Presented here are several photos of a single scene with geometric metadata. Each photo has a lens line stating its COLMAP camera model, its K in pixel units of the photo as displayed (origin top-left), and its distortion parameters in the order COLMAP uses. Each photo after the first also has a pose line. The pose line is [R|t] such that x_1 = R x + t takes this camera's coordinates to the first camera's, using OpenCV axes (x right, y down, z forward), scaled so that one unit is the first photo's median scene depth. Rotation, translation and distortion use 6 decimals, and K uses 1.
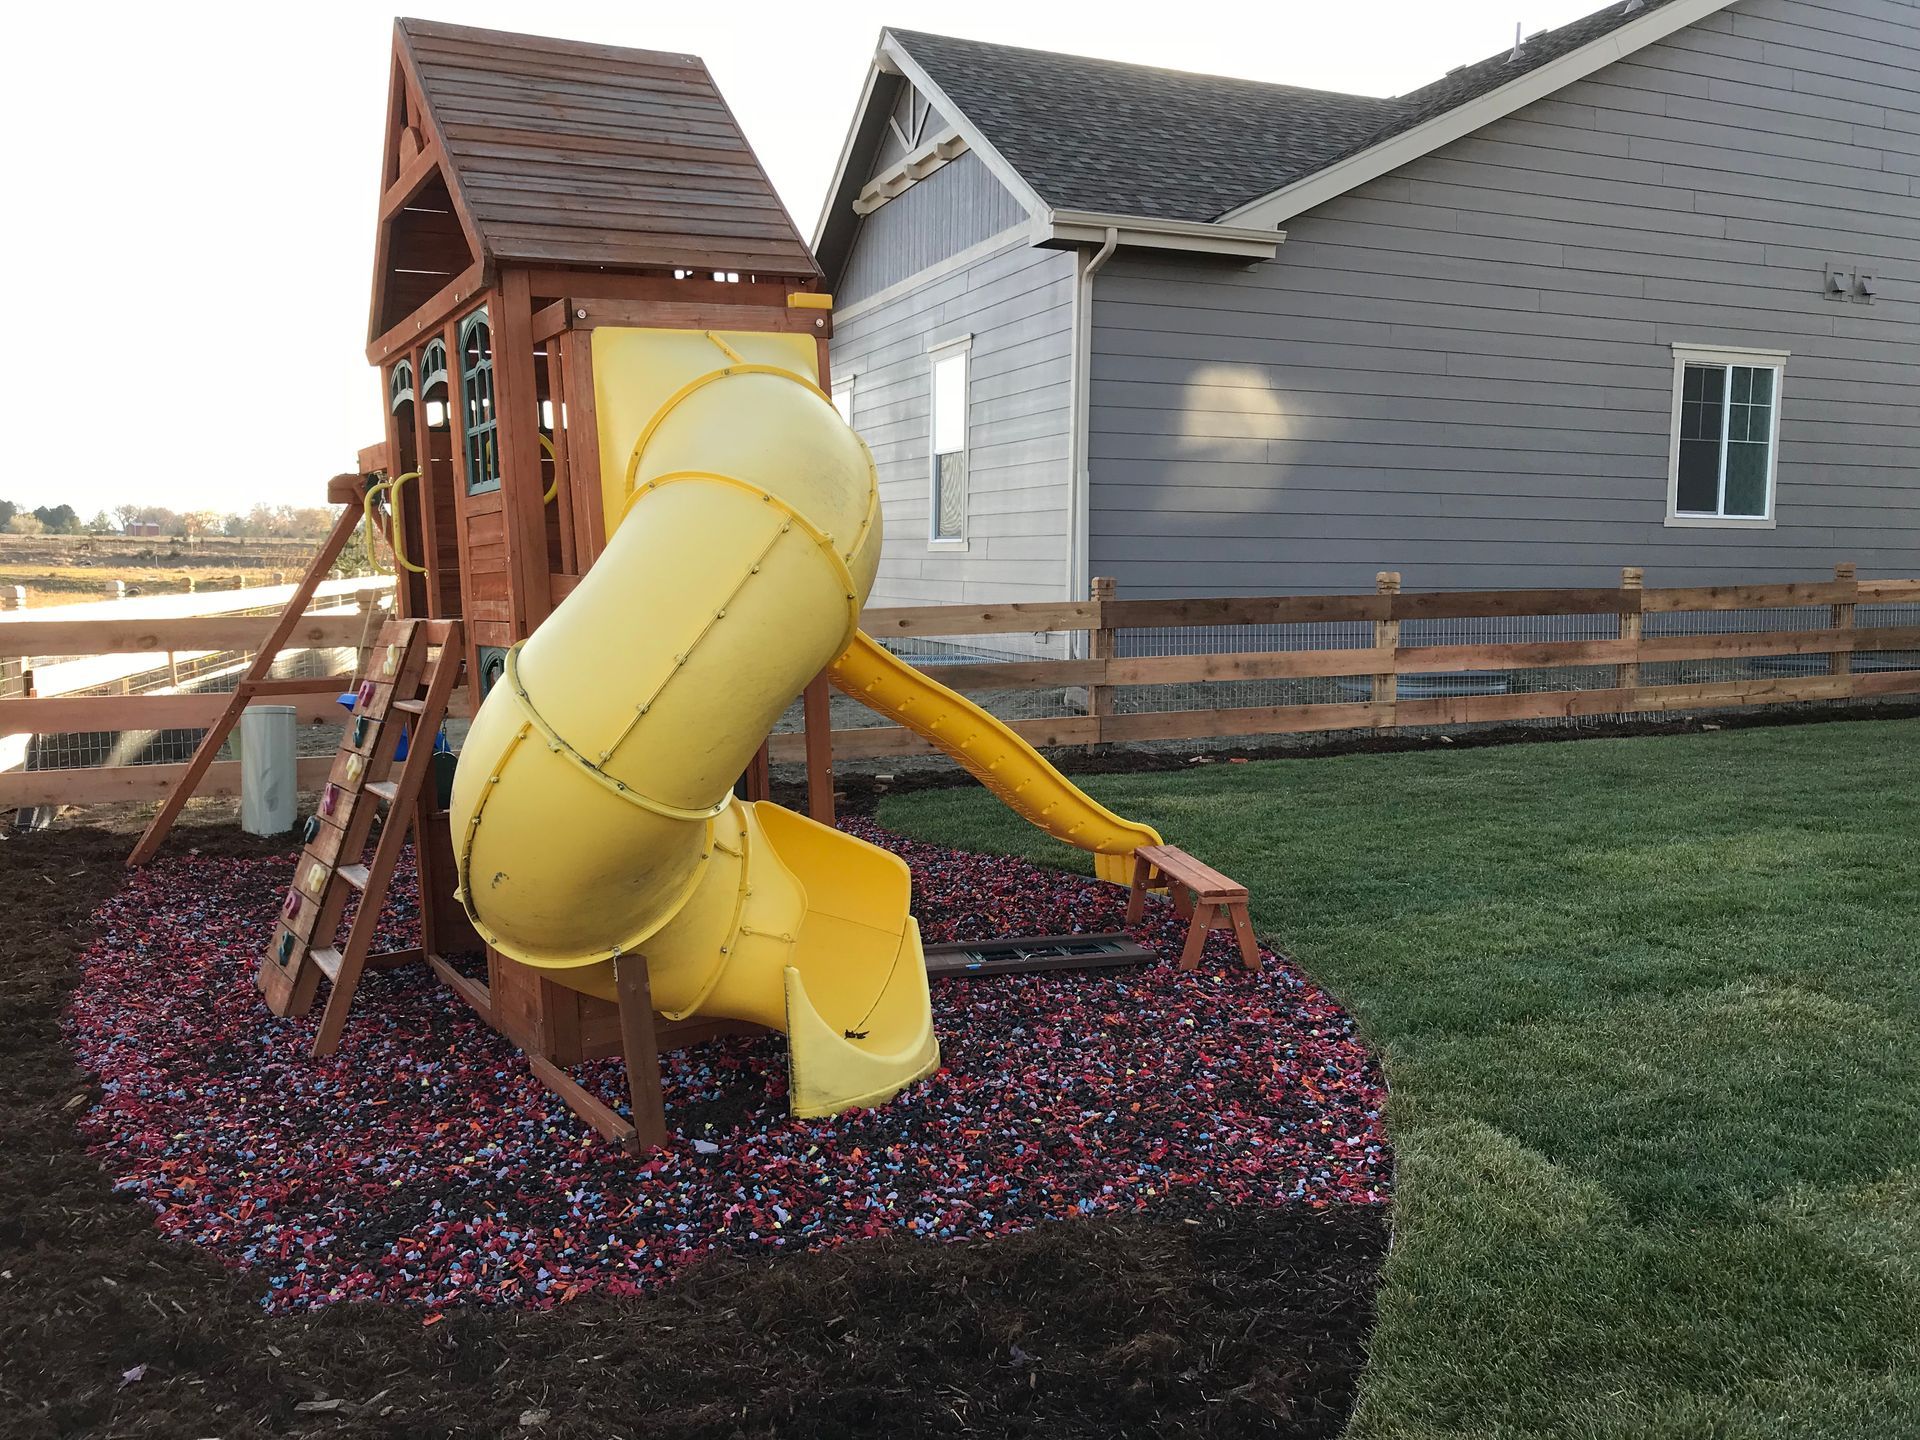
lens RADIAL K [[1564.9, 0, 958.8], [0, 1564.9, 731.7], [0, 0, 1]] dist [0.007713, 0.003211]
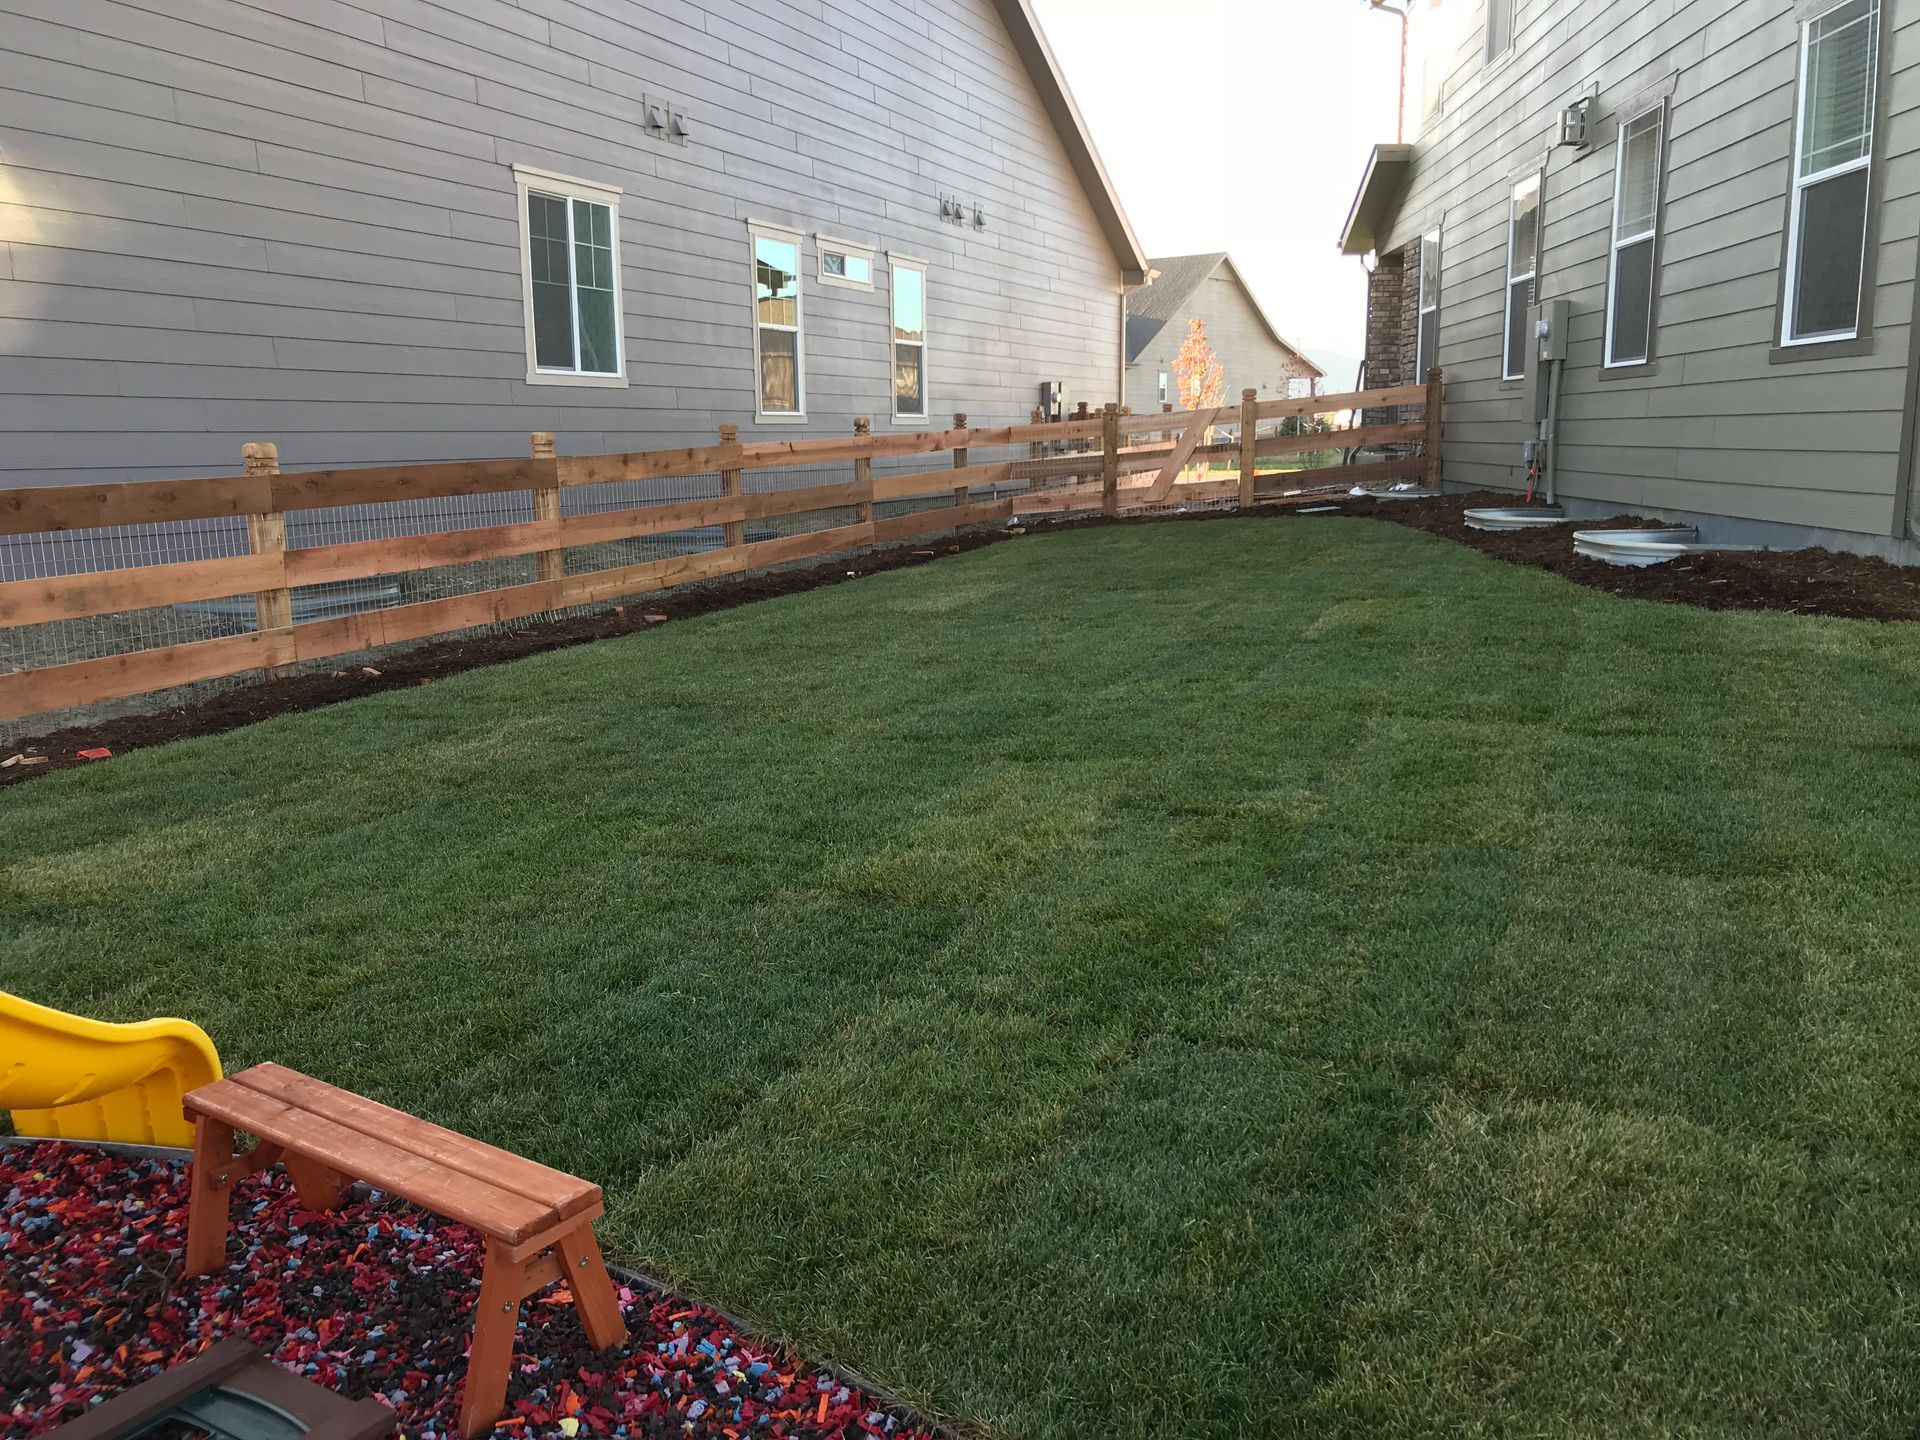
lens RADIAL K [[1577.2, 0, 955.0], [0, 1577.2, 706.9], [0, 0, 1]] dist [0.025062, -0.019531]
pose [[0.704575, -0.137817, 0.696118, -0.012703], [0.093527, 0.990437, 0.101423, -0.027172], [-0.703439, -0.006354, 0.710727, 0.271966]]
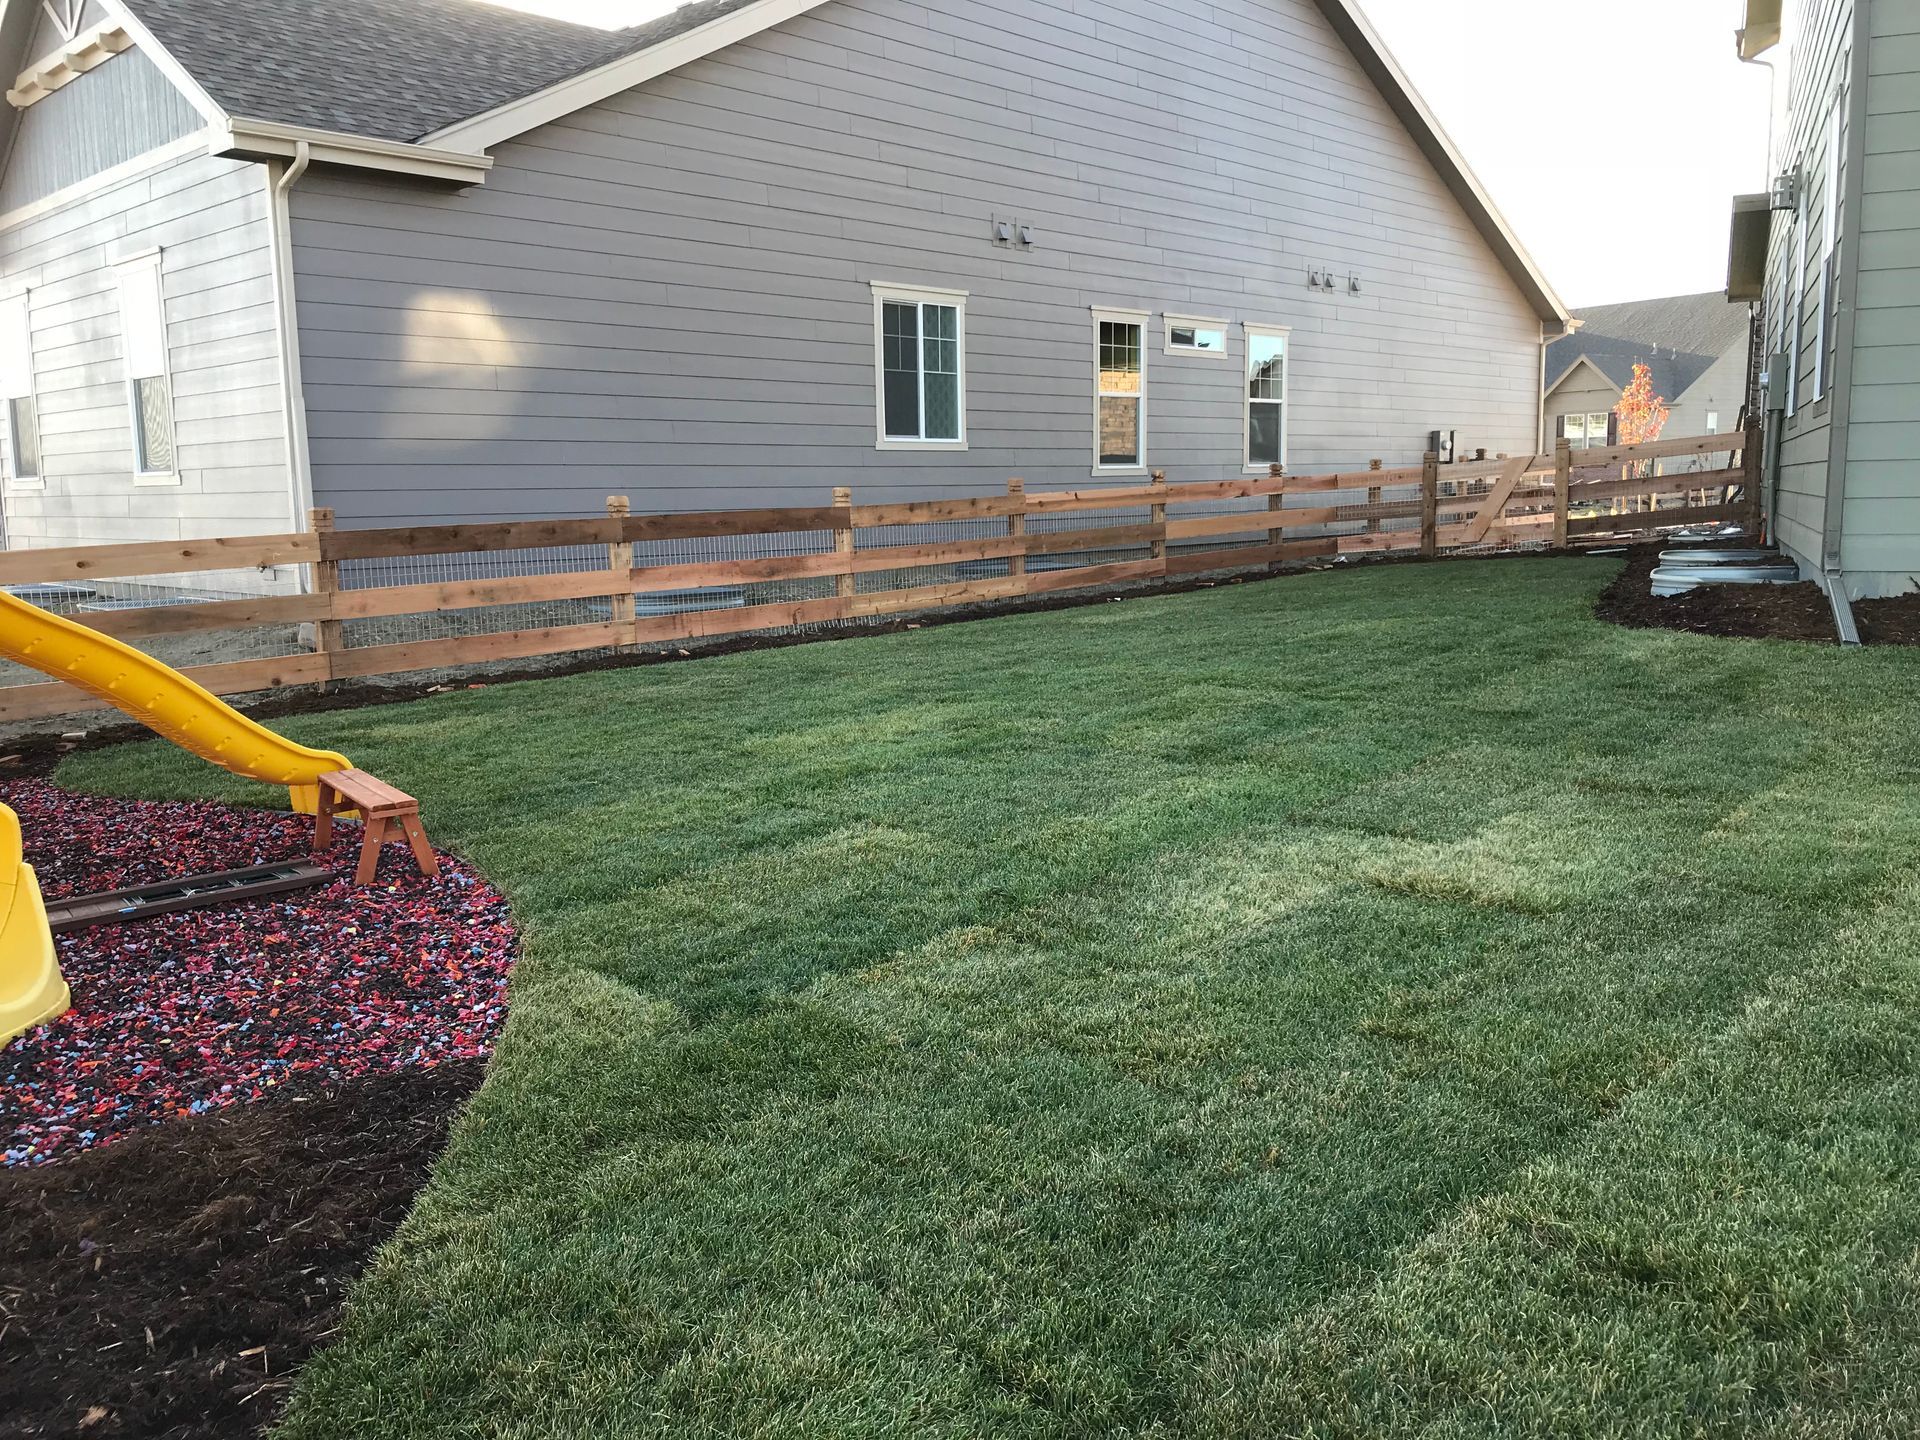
lens RADIAL K [[1569.7, 0, 945.9], [0, 1569.7, 709.2], [0, 0, 1]] dist [0.050705, -0.072541]
pose [[0.910599, -0.082977, 0.404876, 0.037138], [0.071382, 0.996492, 0.043682, 0.008957], [-0.407080, -0.010876, 0.913328, -0.042716]]
